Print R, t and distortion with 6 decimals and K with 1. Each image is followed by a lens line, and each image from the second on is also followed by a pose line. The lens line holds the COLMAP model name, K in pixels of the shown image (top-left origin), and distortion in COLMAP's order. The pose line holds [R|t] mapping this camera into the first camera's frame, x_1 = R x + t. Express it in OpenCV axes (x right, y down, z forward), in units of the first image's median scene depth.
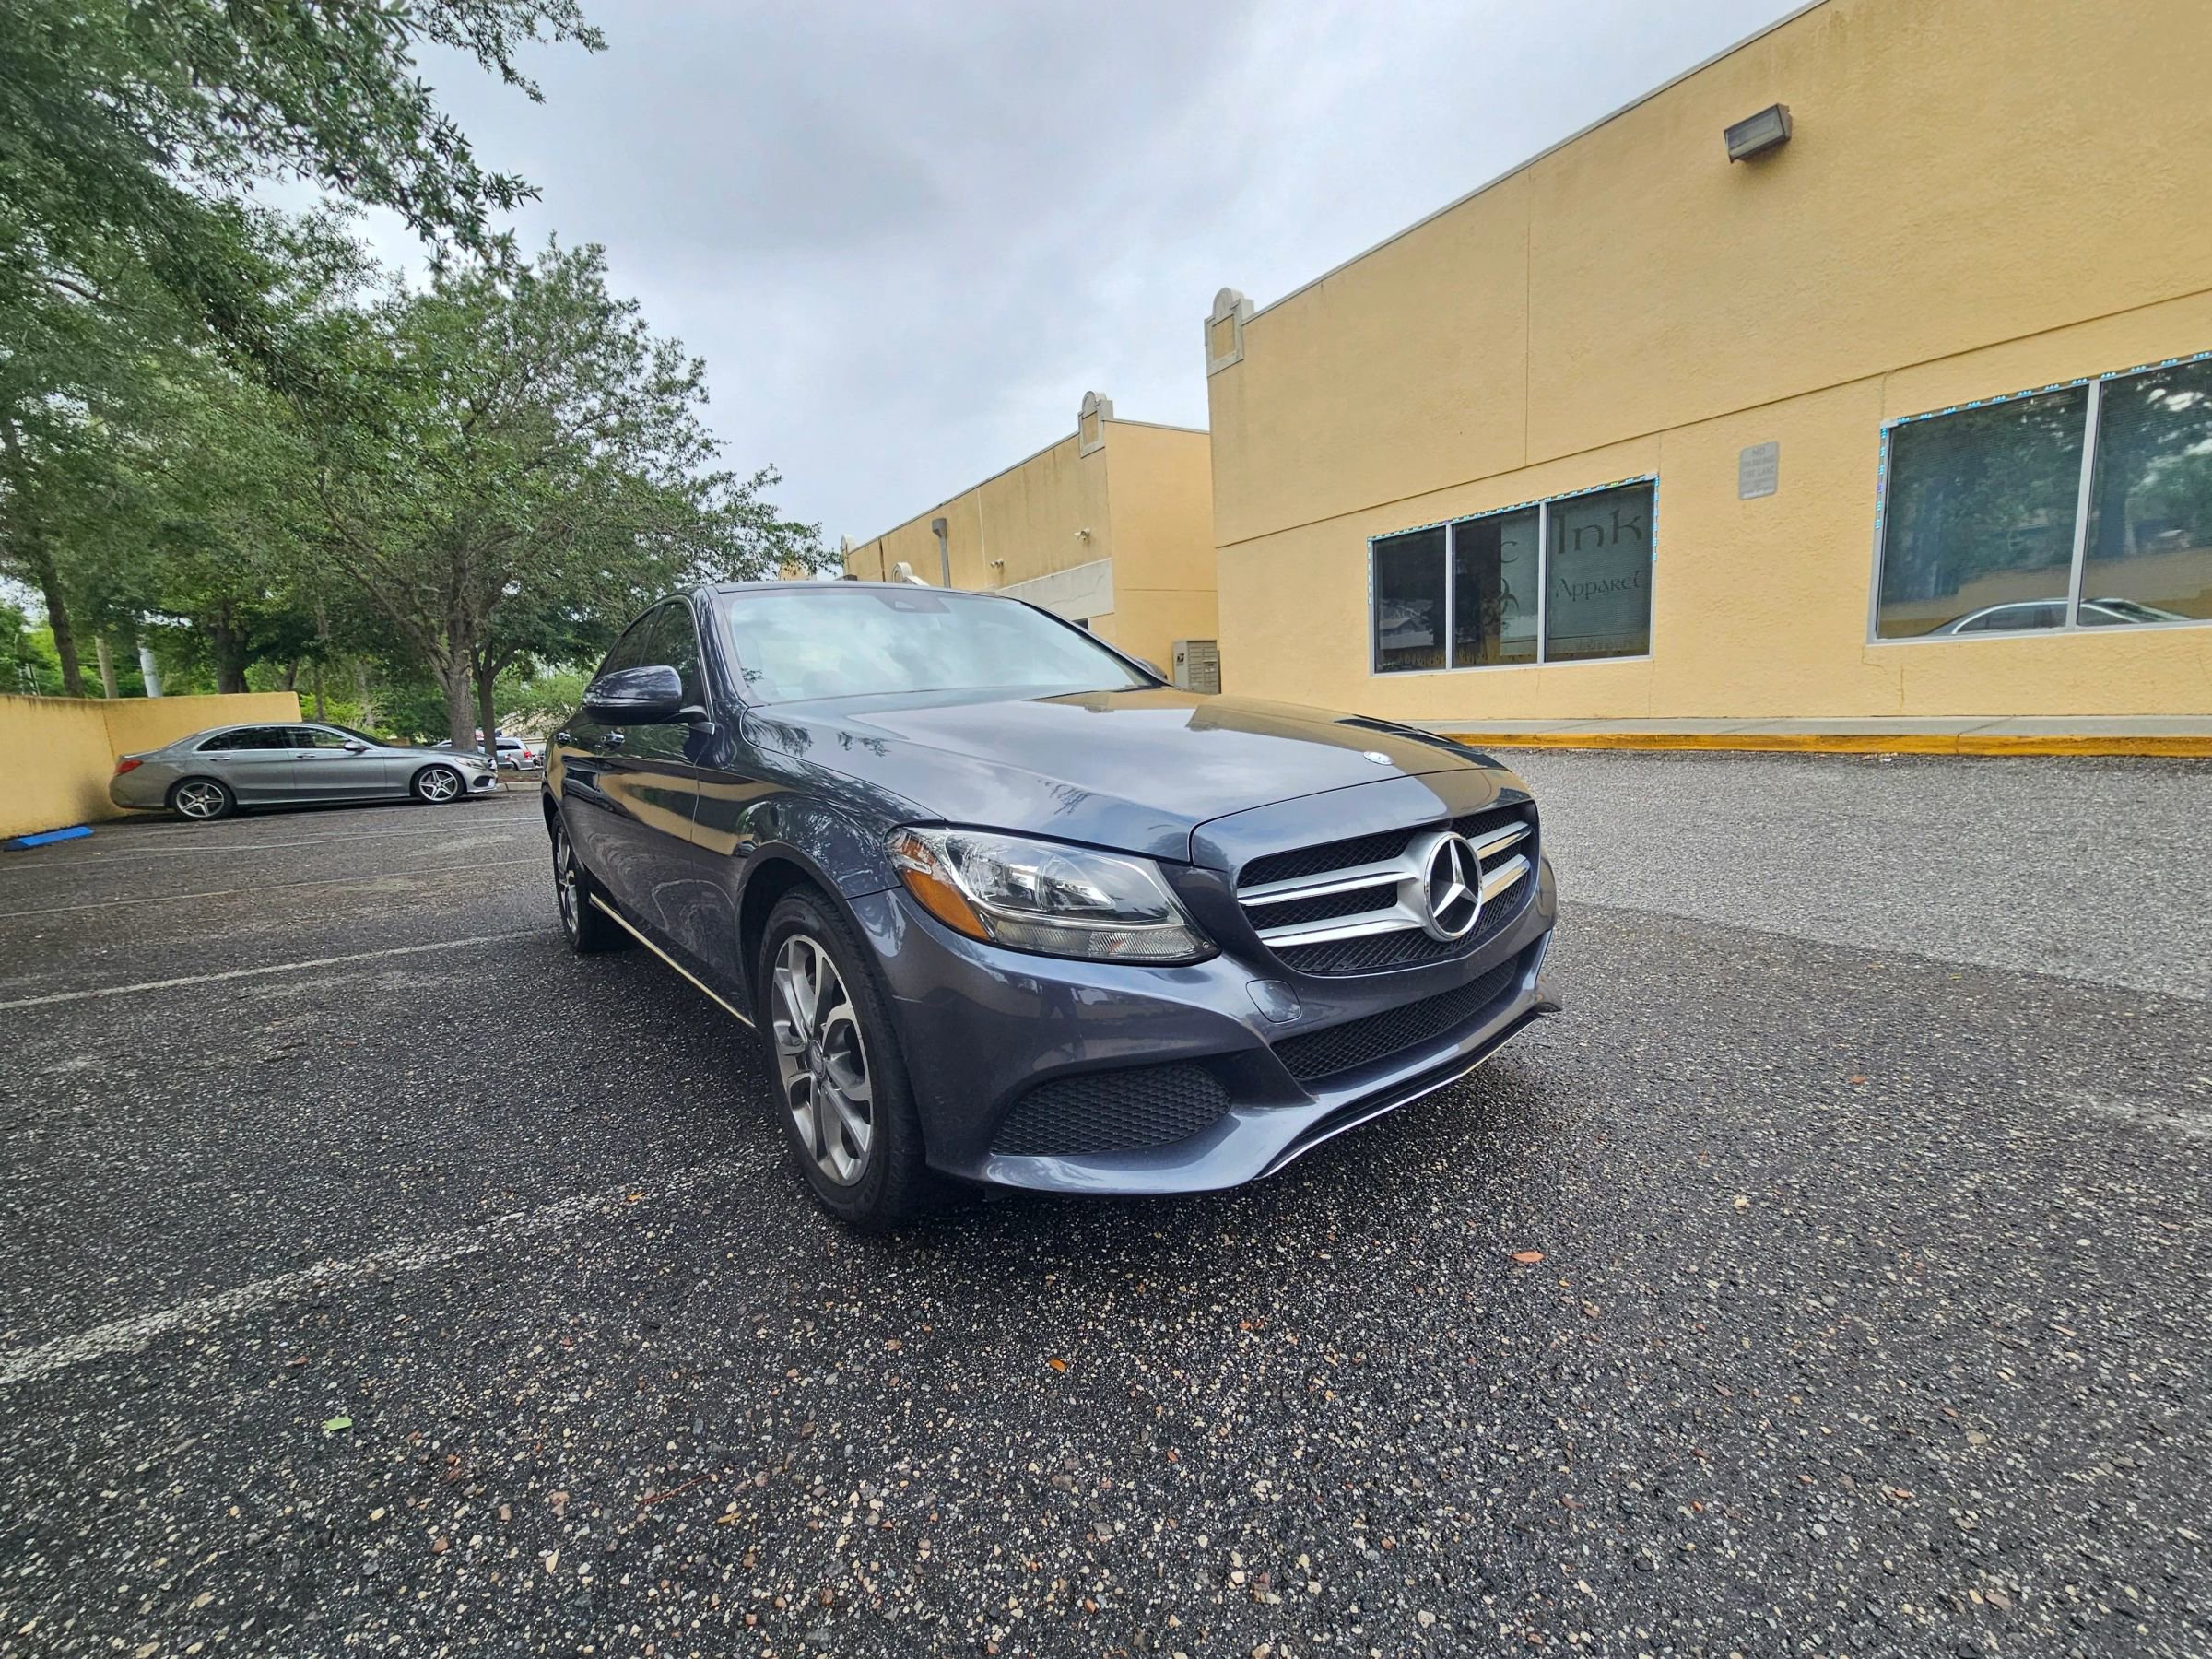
lens RADIAL K [[903.4, 0, 1104.6], [0, 903.4, 854.5], [0, 0, 1]] dist [-0.002555, -0.000508]
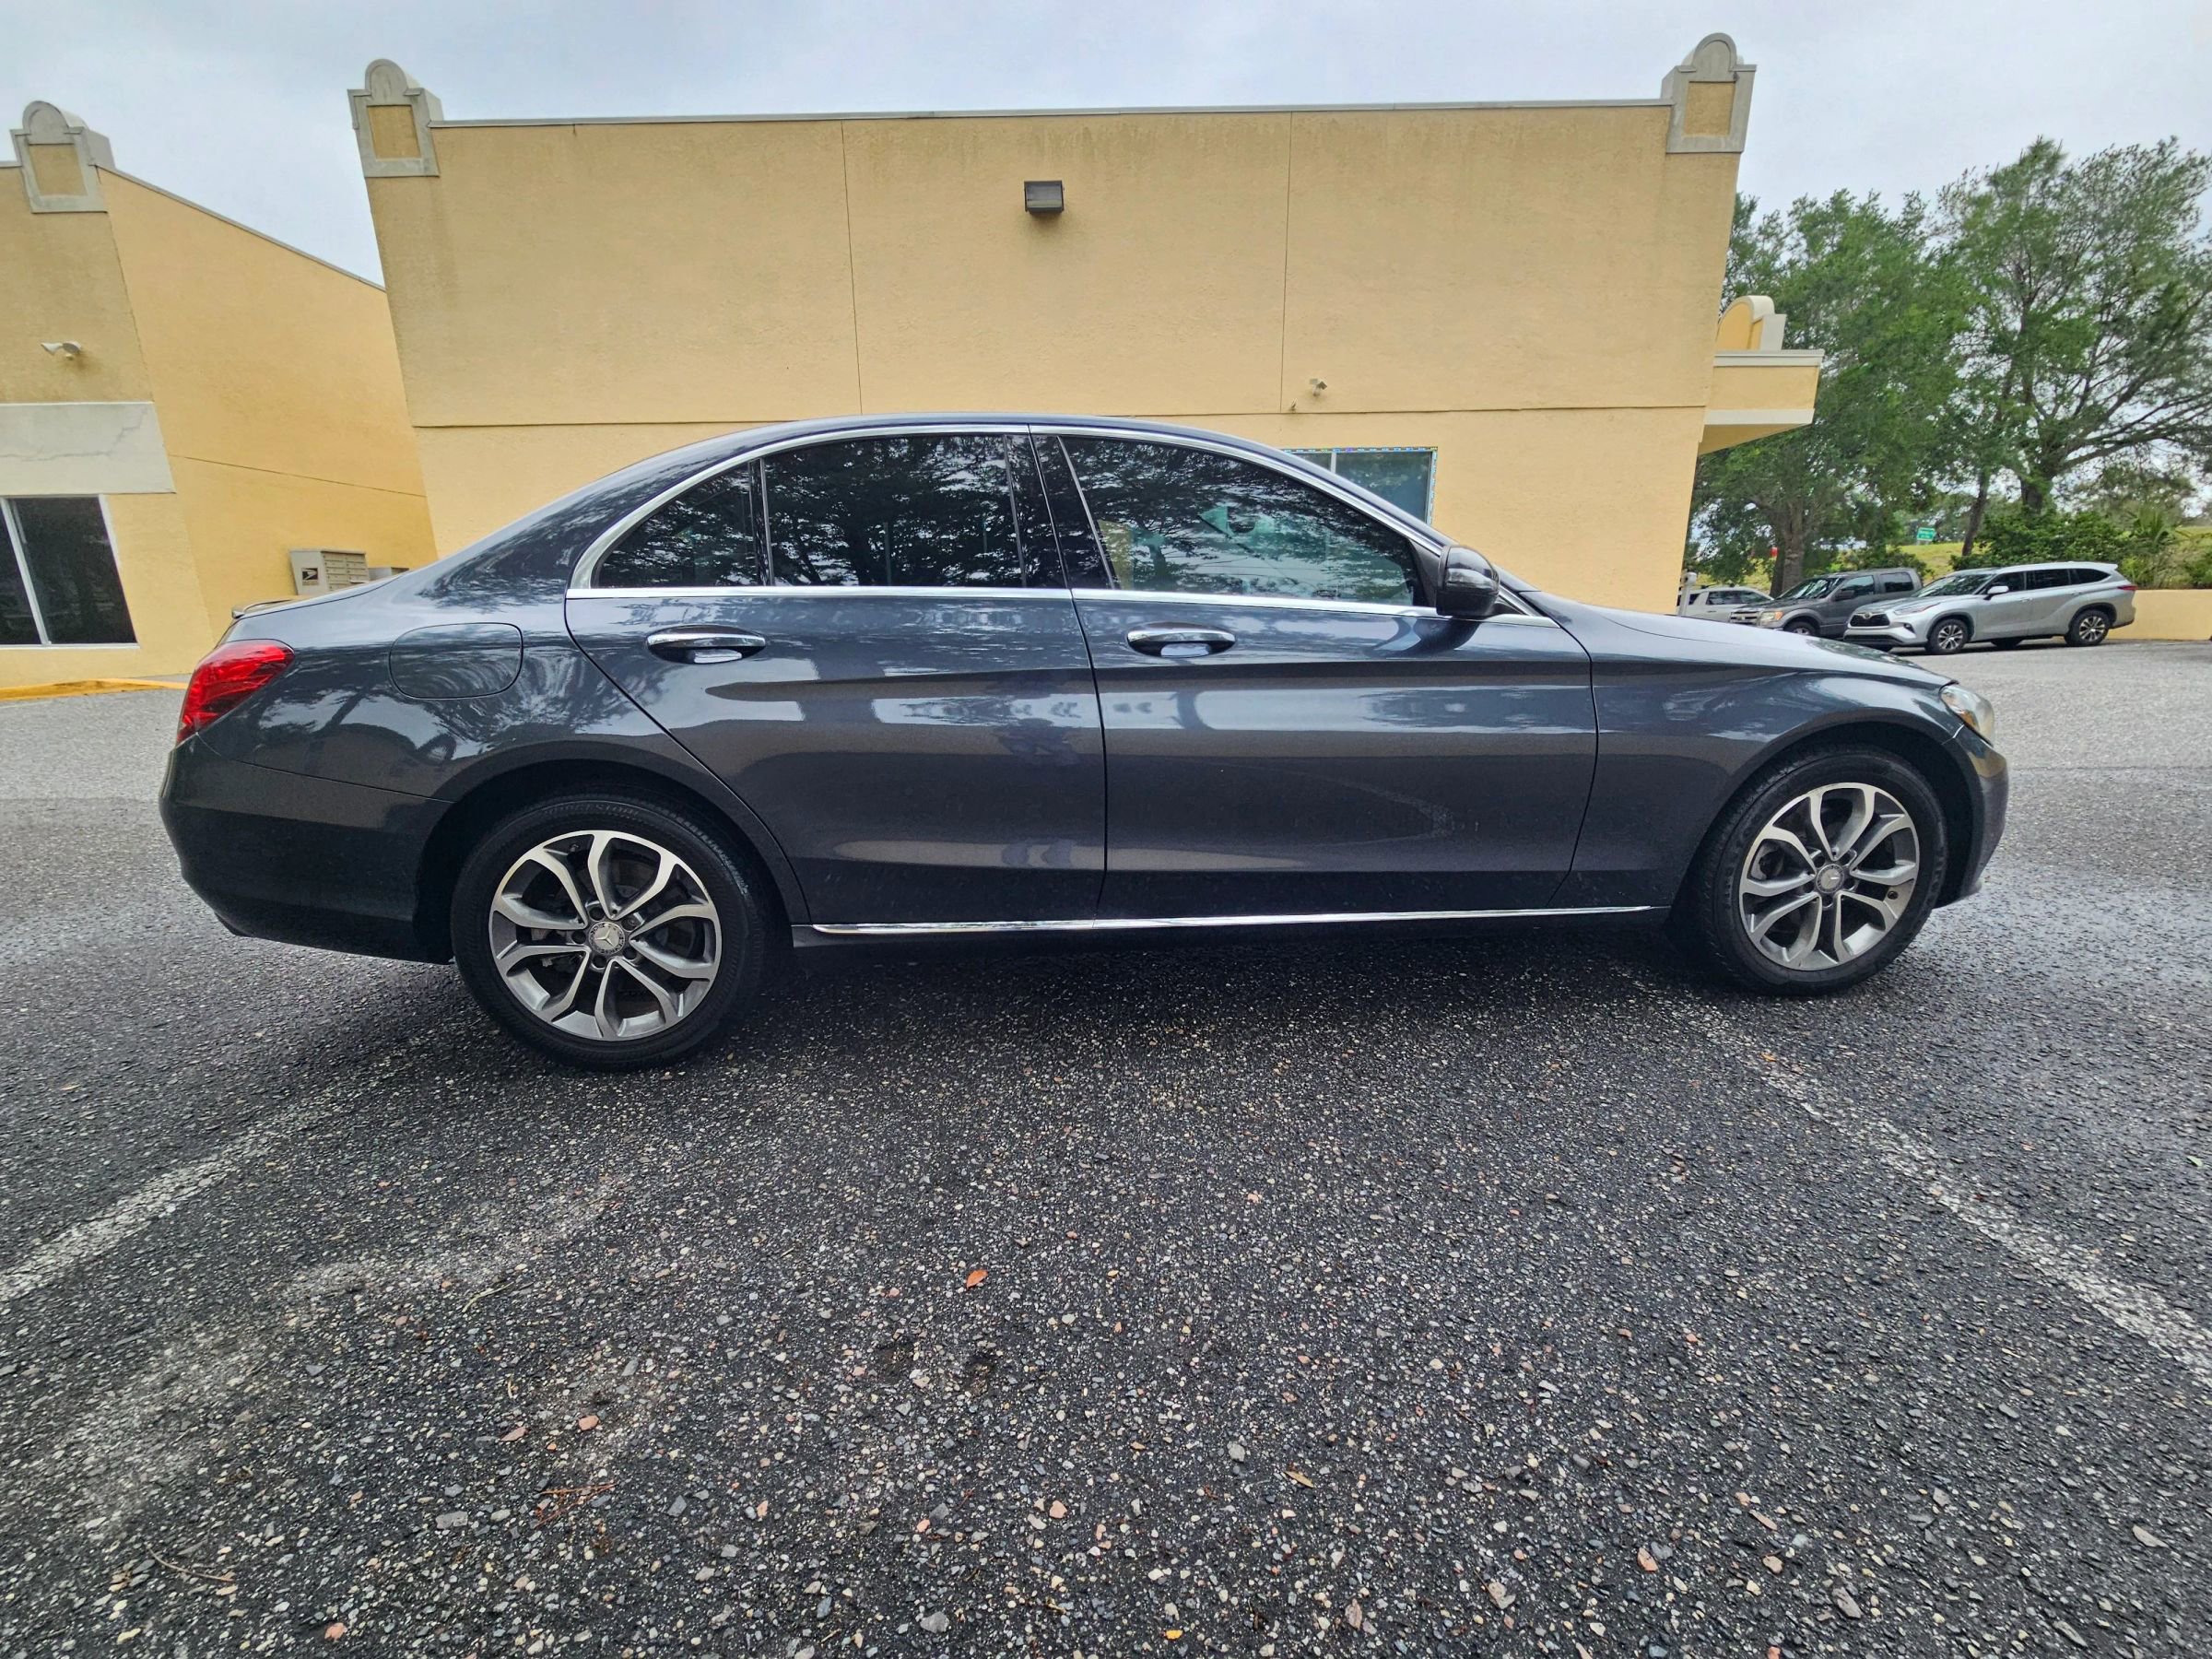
lens RADIAL K [[903.4, 0, 1103.4], [0, 903.4, 849.3], [0, 0, 1]] dist [-0.002555, -0.000508]
pose [[0.545325, -0.162966, 0.822231, -0.544347], [0.125305, 0.985746, 0.112269, -0.025552], [-0.828806, 0.041807, 0.557972, 0.318810]]
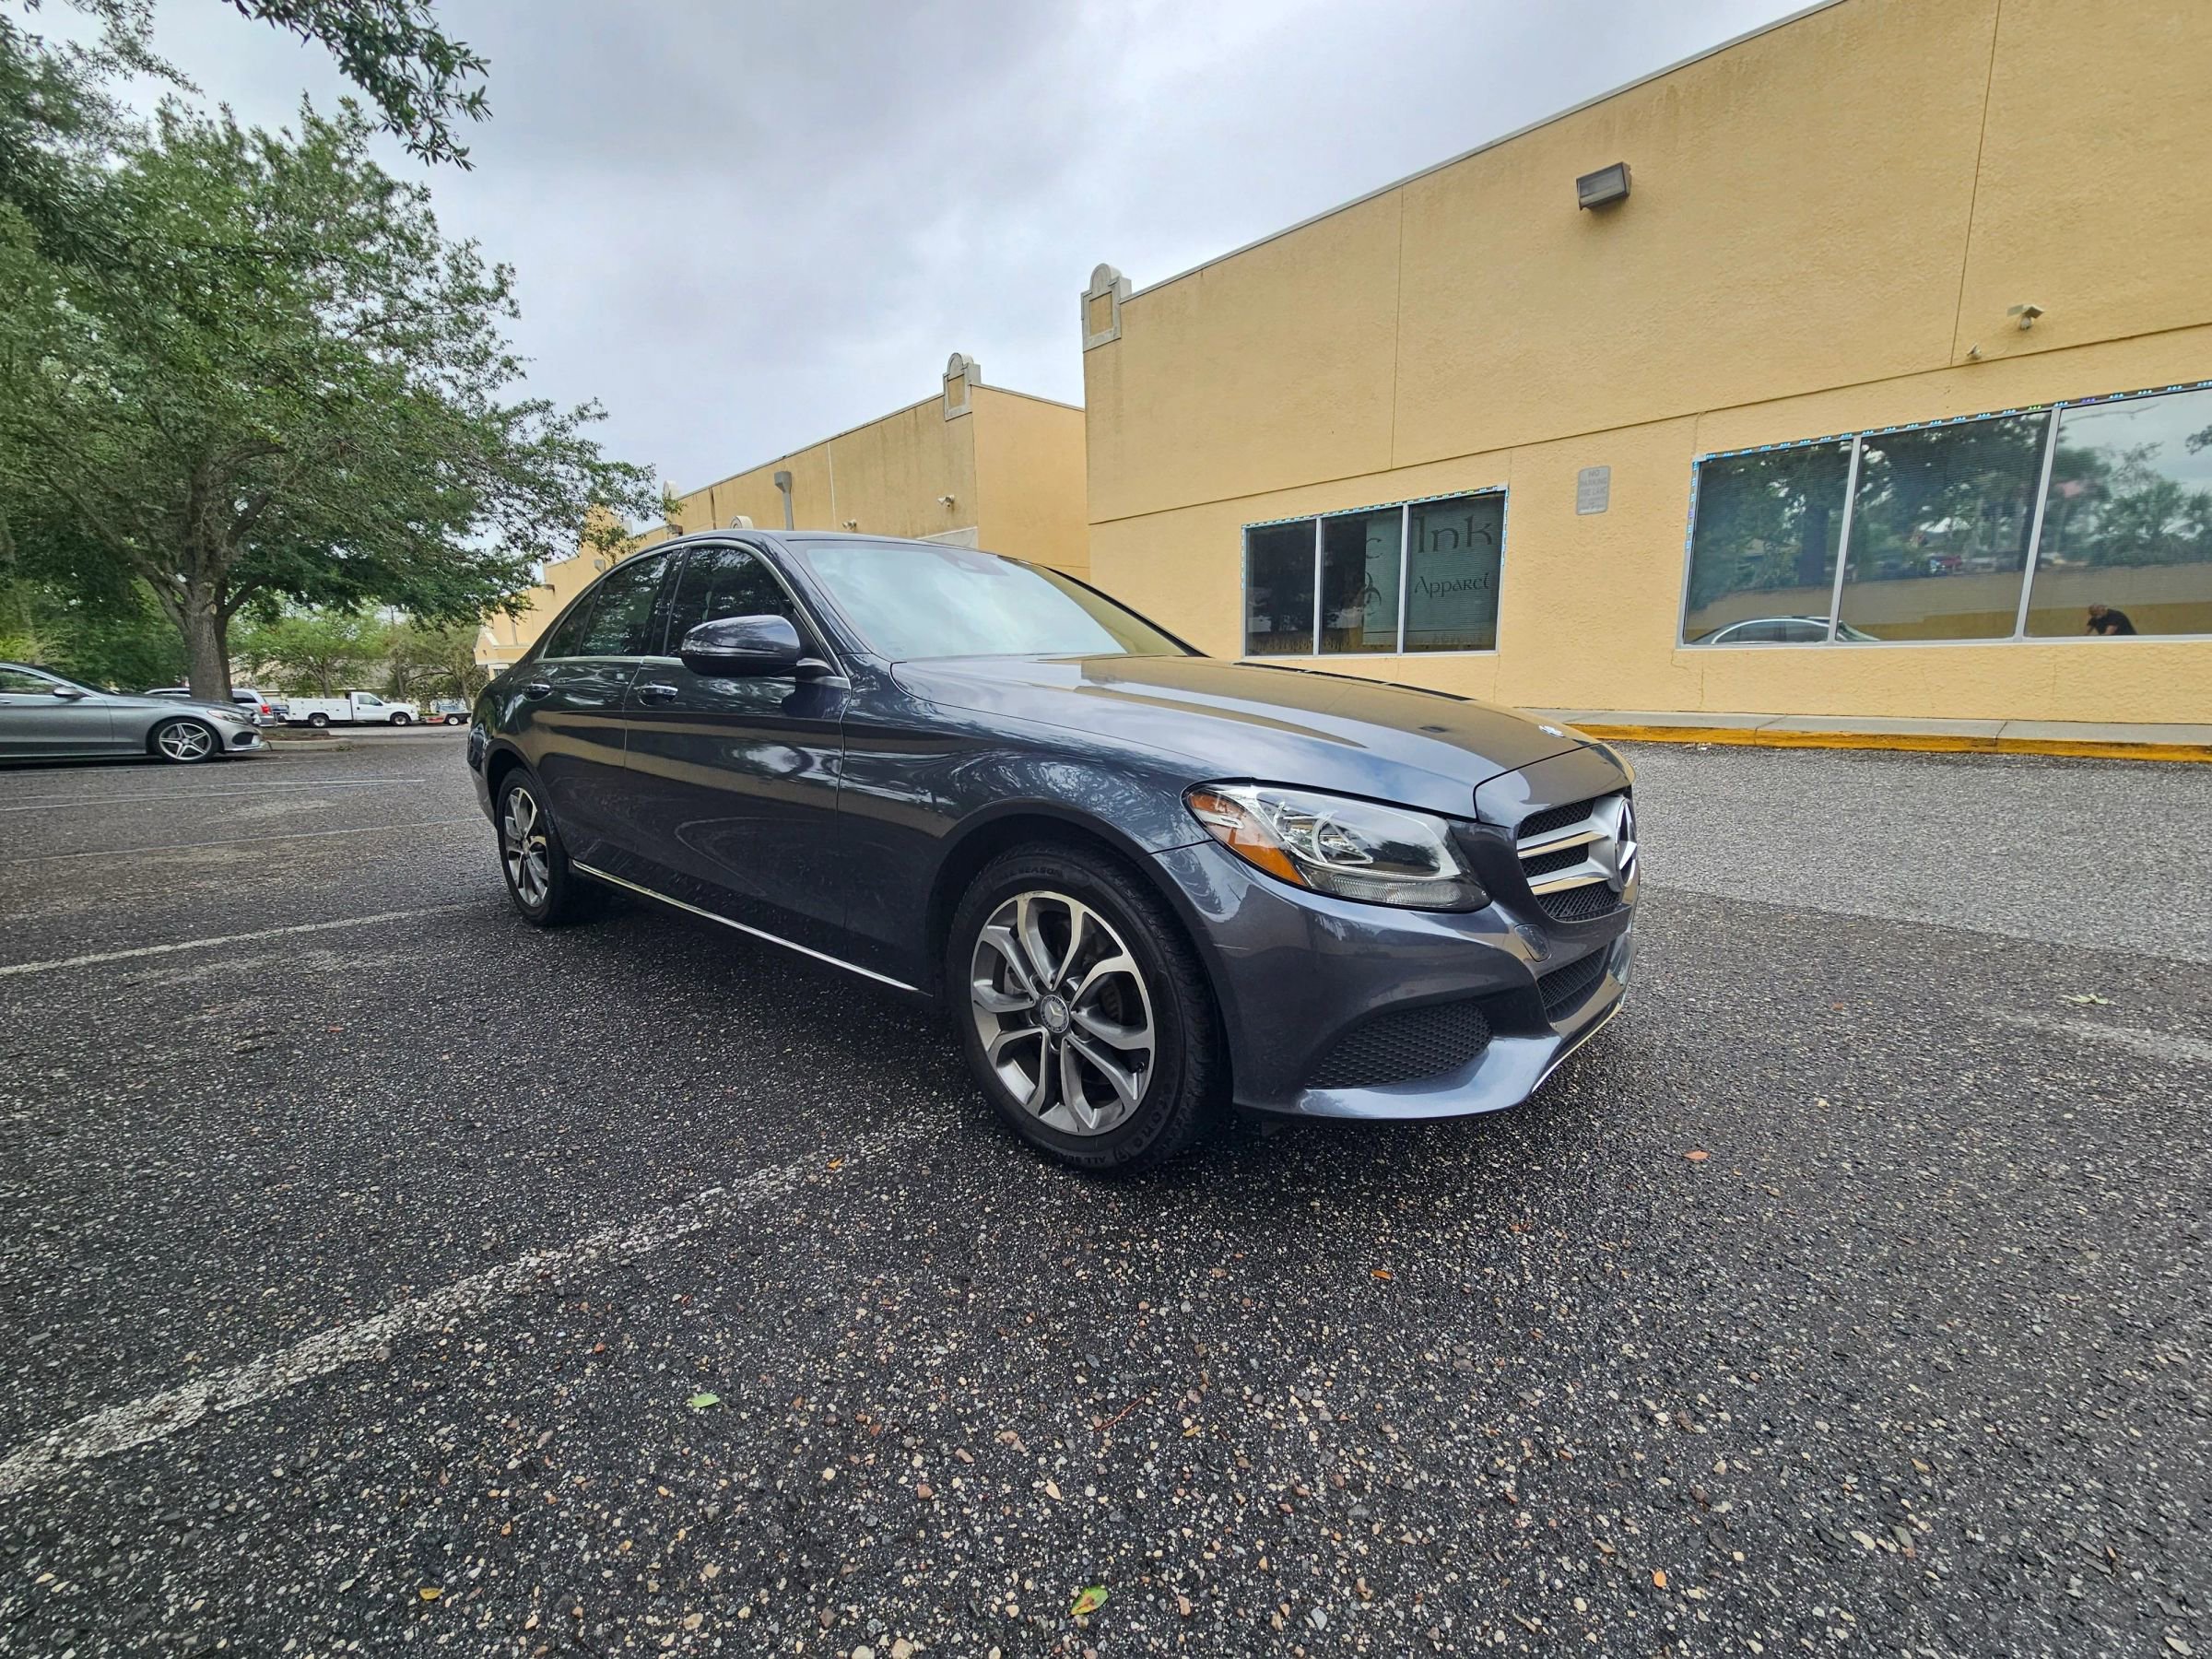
lens RADIAL K [[903.4, 0, 1104.0], [0, 903.4, 847.5], [0, 0, 1]] dist [-0.002555, -0.000508]
pose [[0.981265, 0.001419, 0.192655, -0.128383], [-0.005317, 0.999791, 0.019721, 0.005280], [-0.192587, -0.020376, 0.981068, -0.001036]]
